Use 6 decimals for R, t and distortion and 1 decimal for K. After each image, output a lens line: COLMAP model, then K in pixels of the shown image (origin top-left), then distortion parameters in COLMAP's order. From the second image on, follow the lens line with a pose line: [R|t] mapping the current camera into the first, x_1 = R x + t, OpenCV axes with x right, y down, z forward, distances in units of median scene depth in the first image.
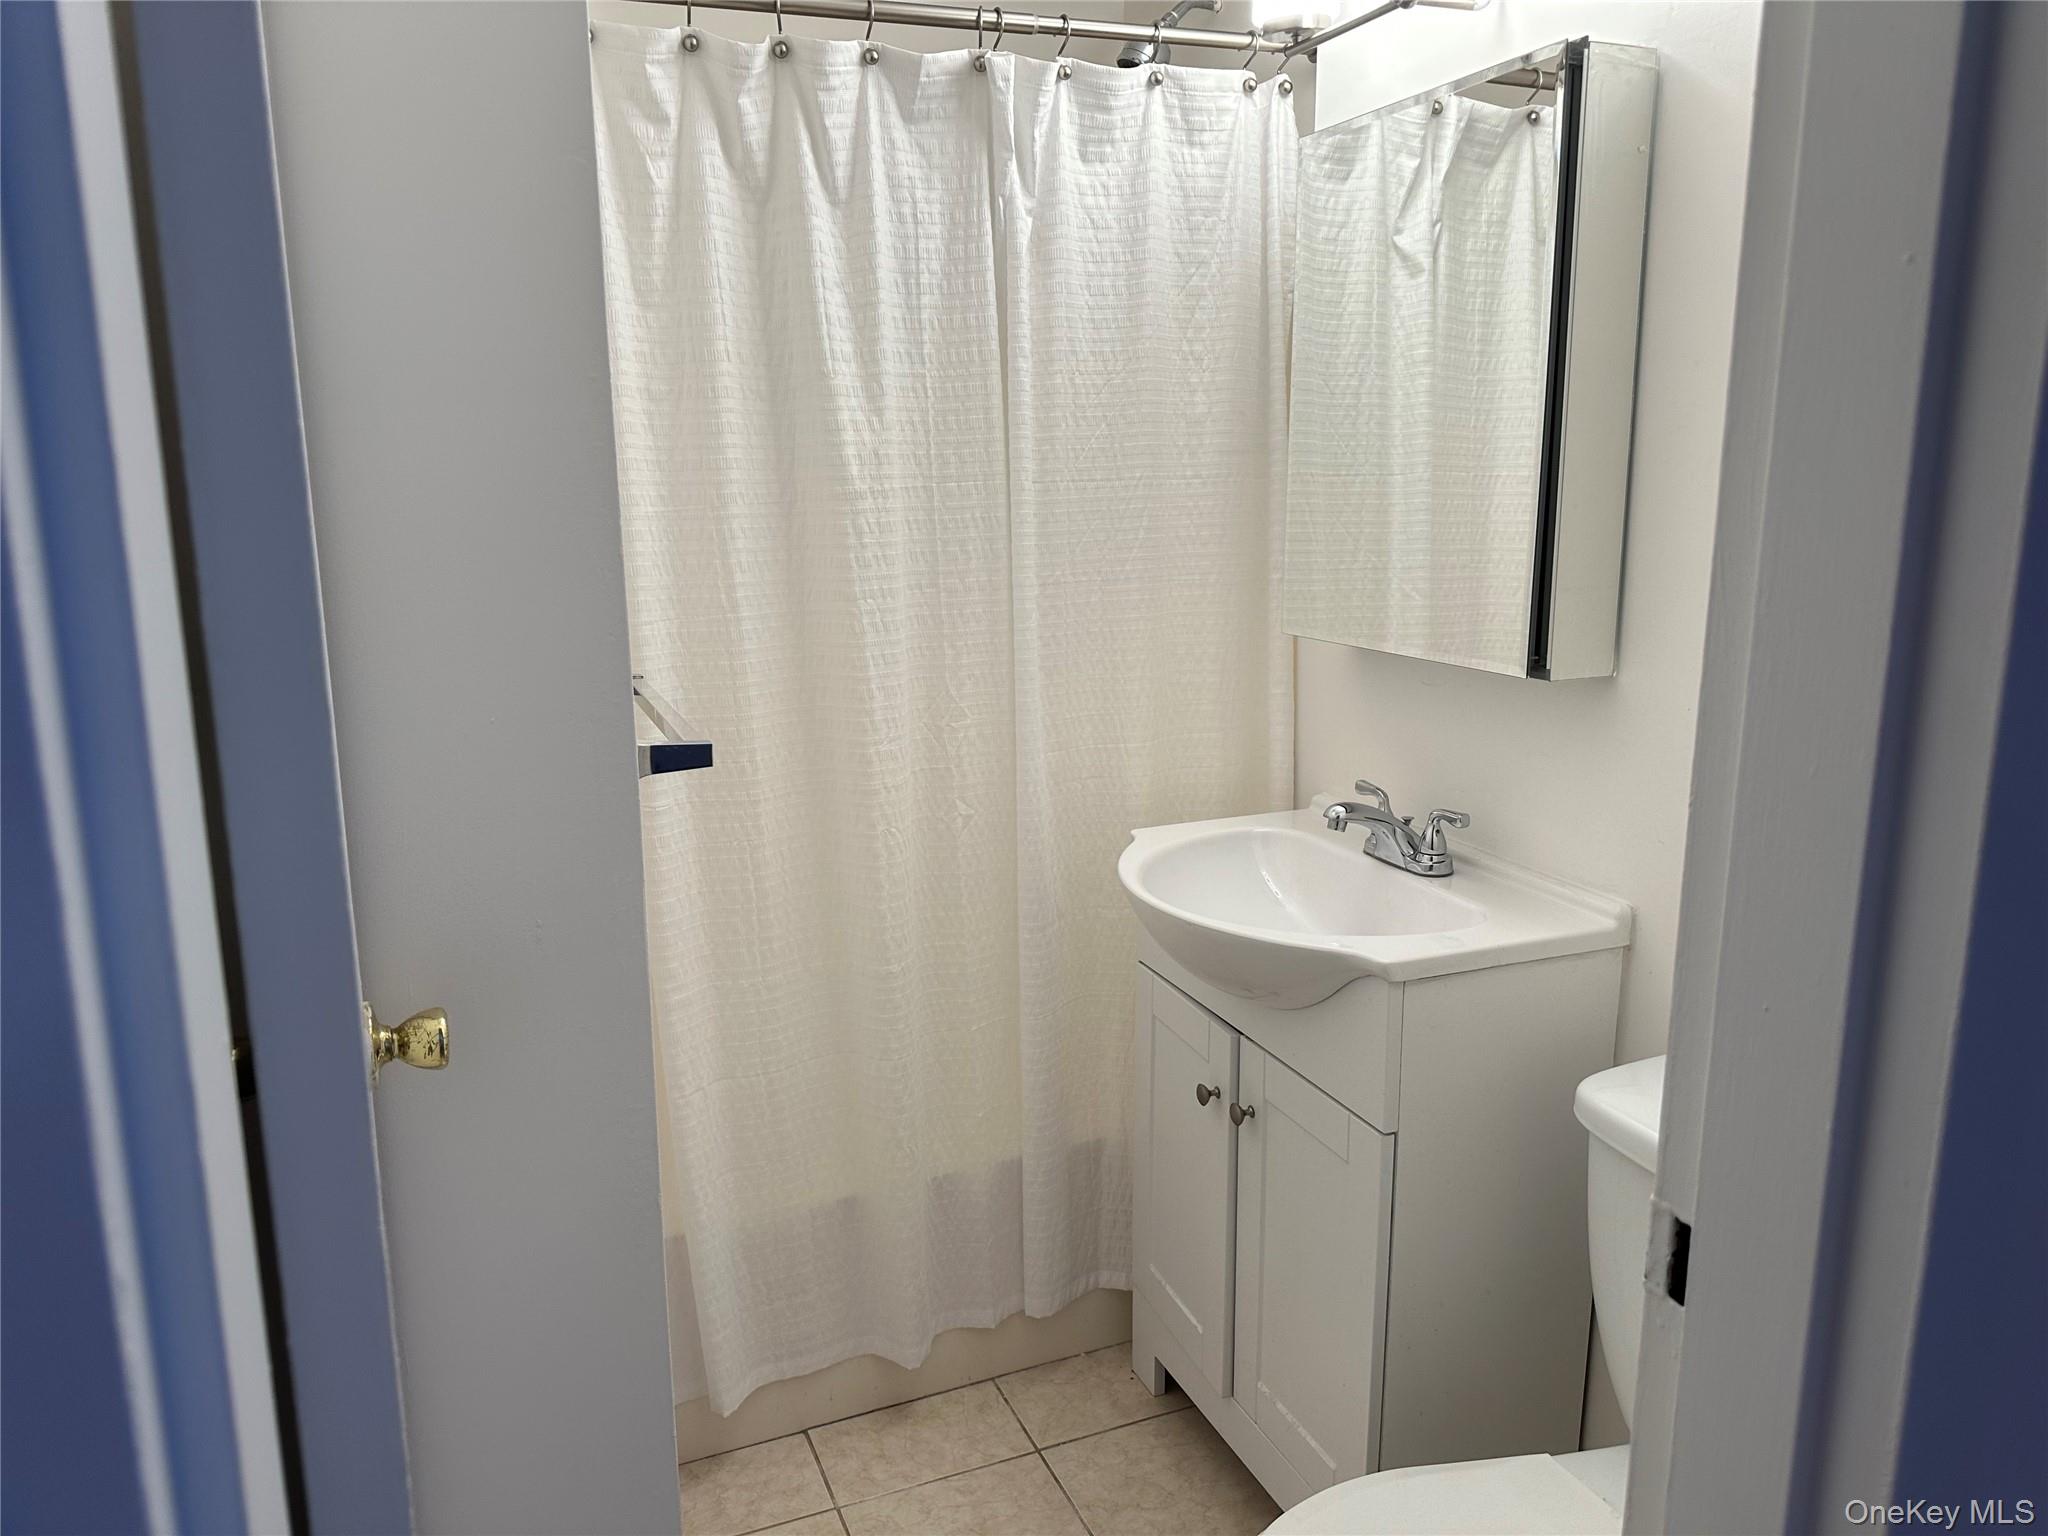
lens RADIAL K [[1432.0, 0, 1040.6], [0, 1432.0, 771.0], [0, 0, 1]] dist [0.068966, -0.086711]
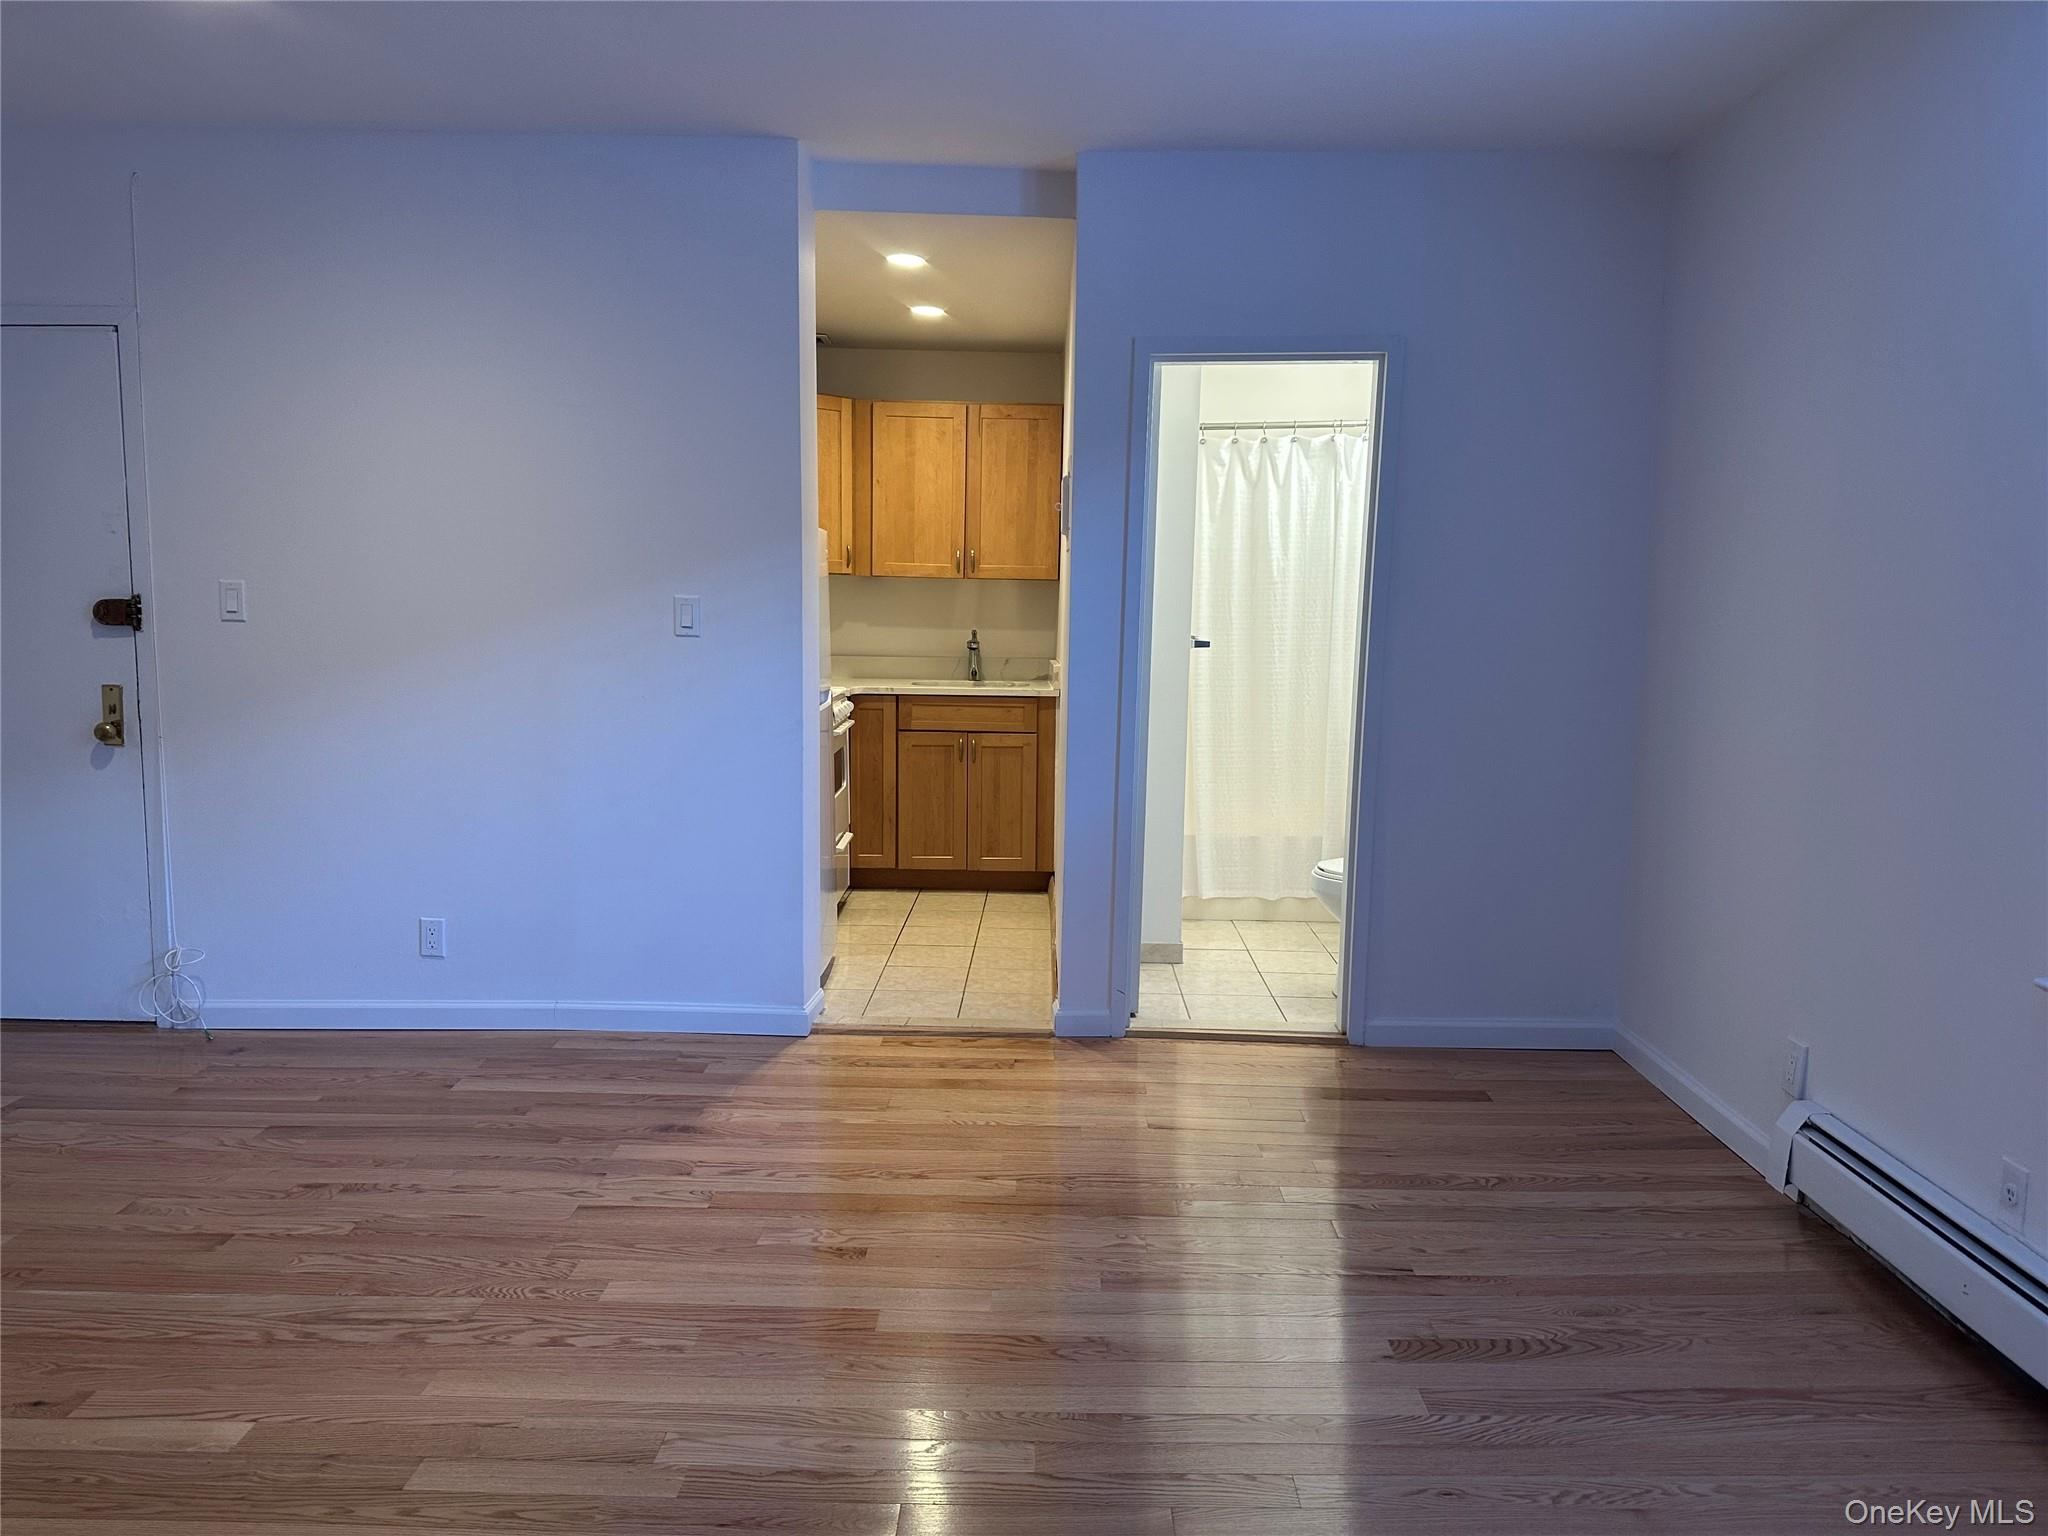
lens RADIAL K [[1432.0, 0, 1030.4], [0, 1432.0, 712.3], [0, 0, 1]] dist [0.068966, -0.086711]
pose [[0.913954, 0.067864, -0.400104, 0.614281], [-0.109977, 0.990444, -0.083224, 0.375173], [0.390633, 0.120065, 0.912683, -1.869444]]
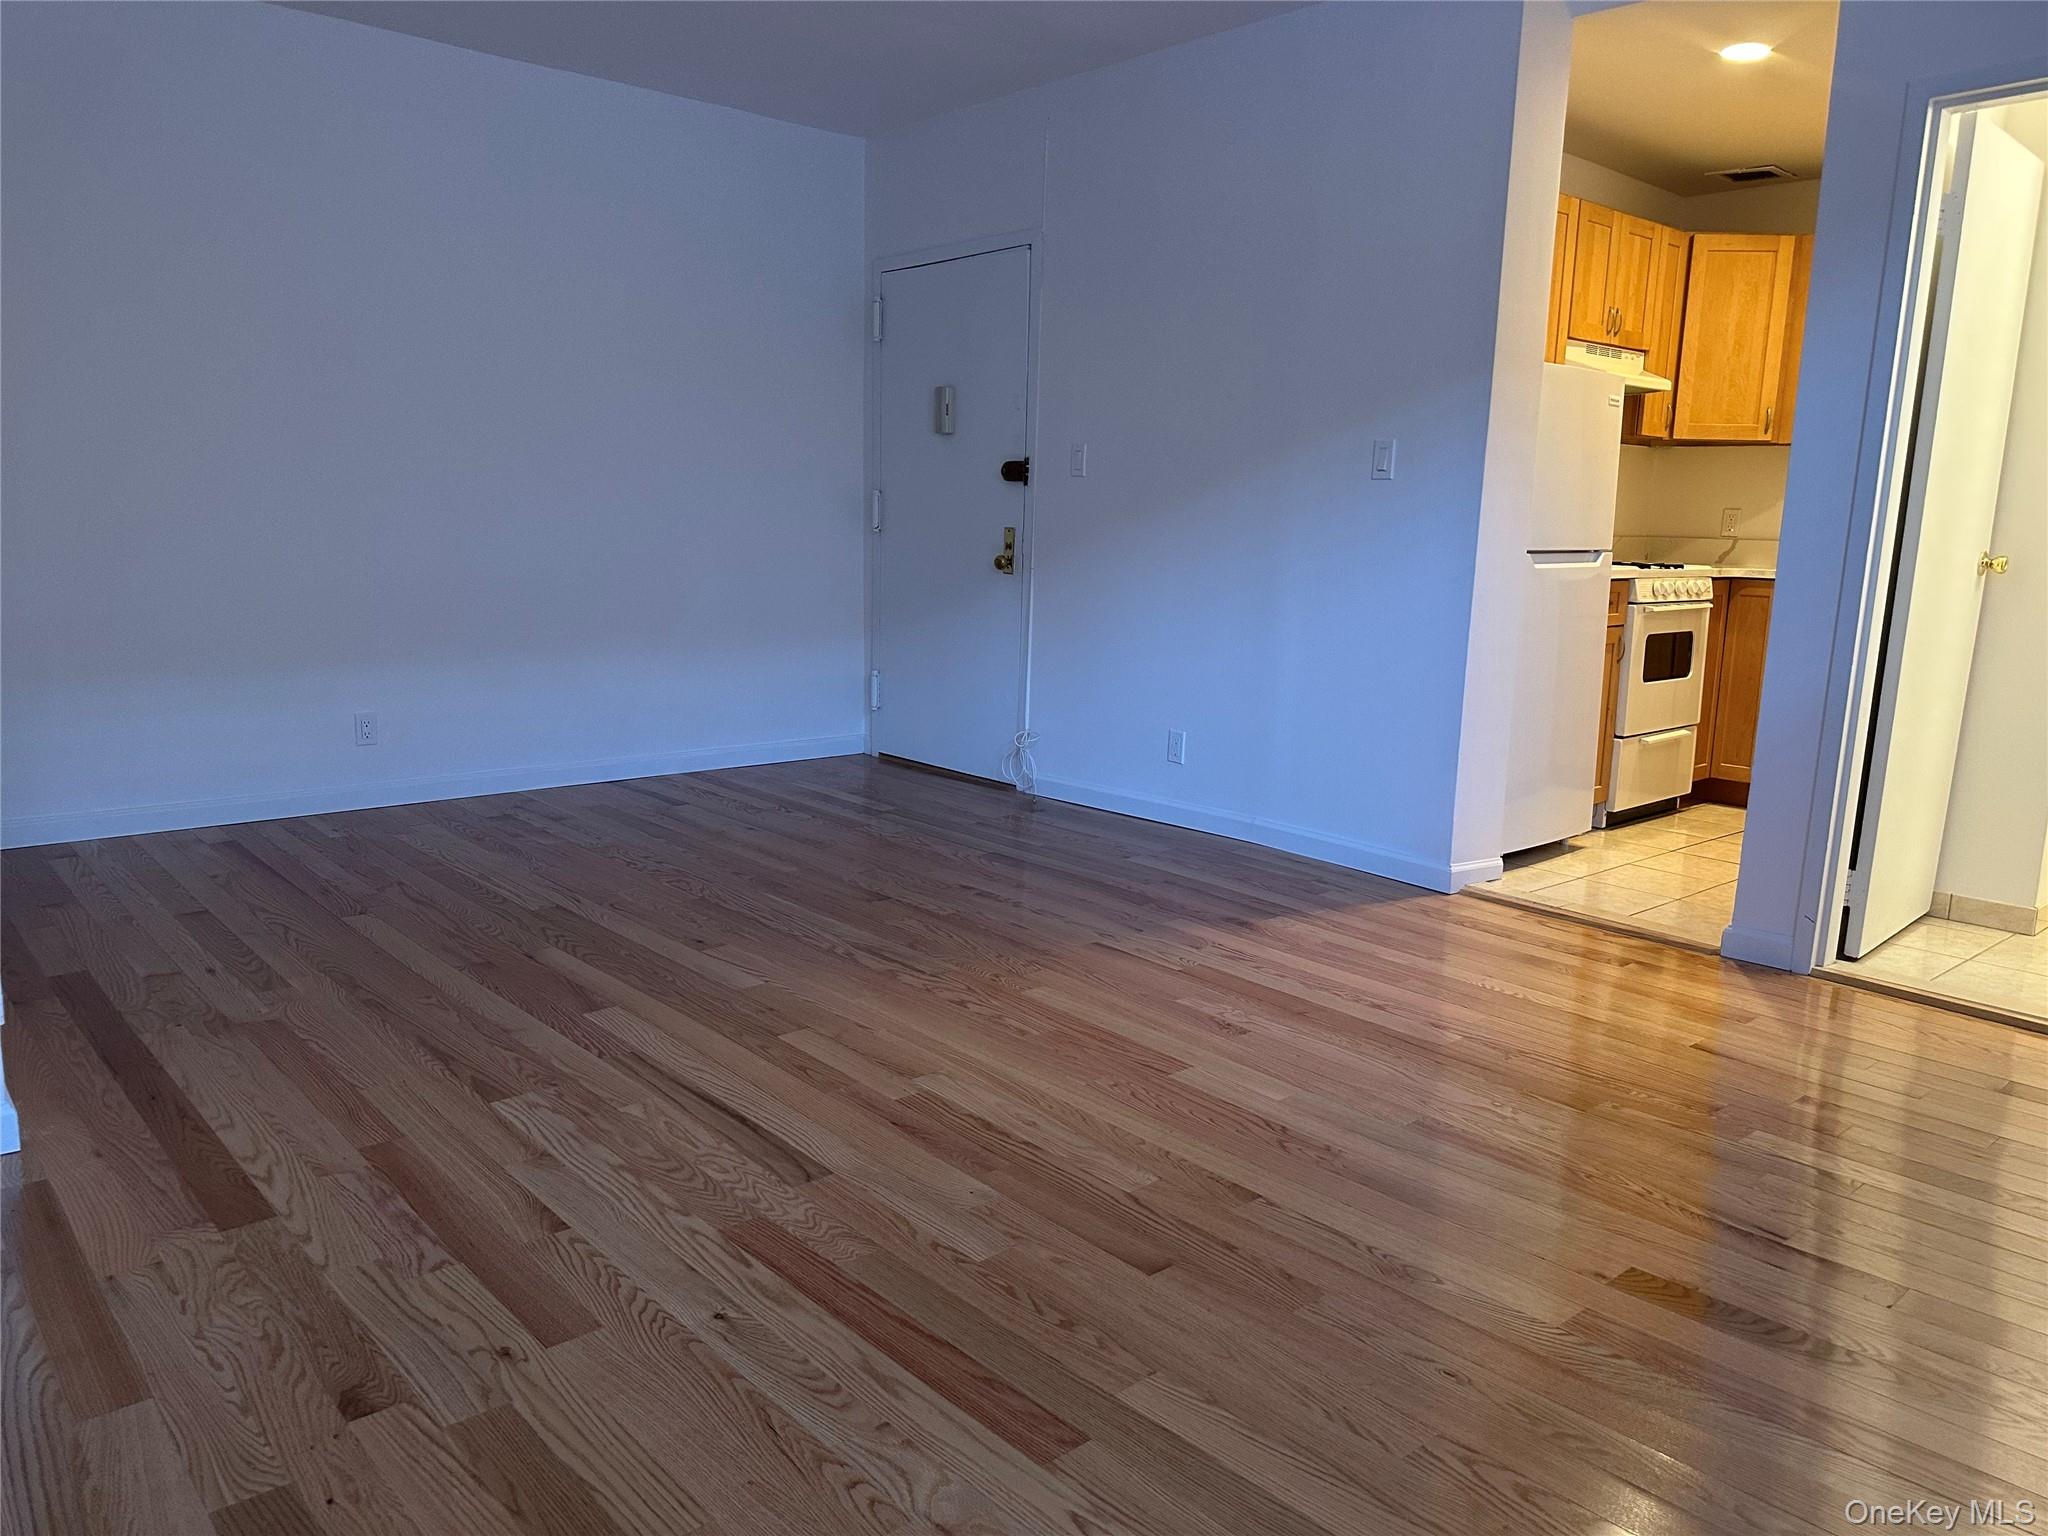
lens RADIAL K [[1432.0, 0, 1039.2], [0, 1432.0, 743.3], [0, 0, 1]] dist [0.068966, -0.086711]
pose [[0.320392, 0.175048, -0.930971, 1.465011], [-0.215951, 0.970397, 0.108142, 0.410789], [0.922342, 0.166397, 0.348709, -1.064956]]
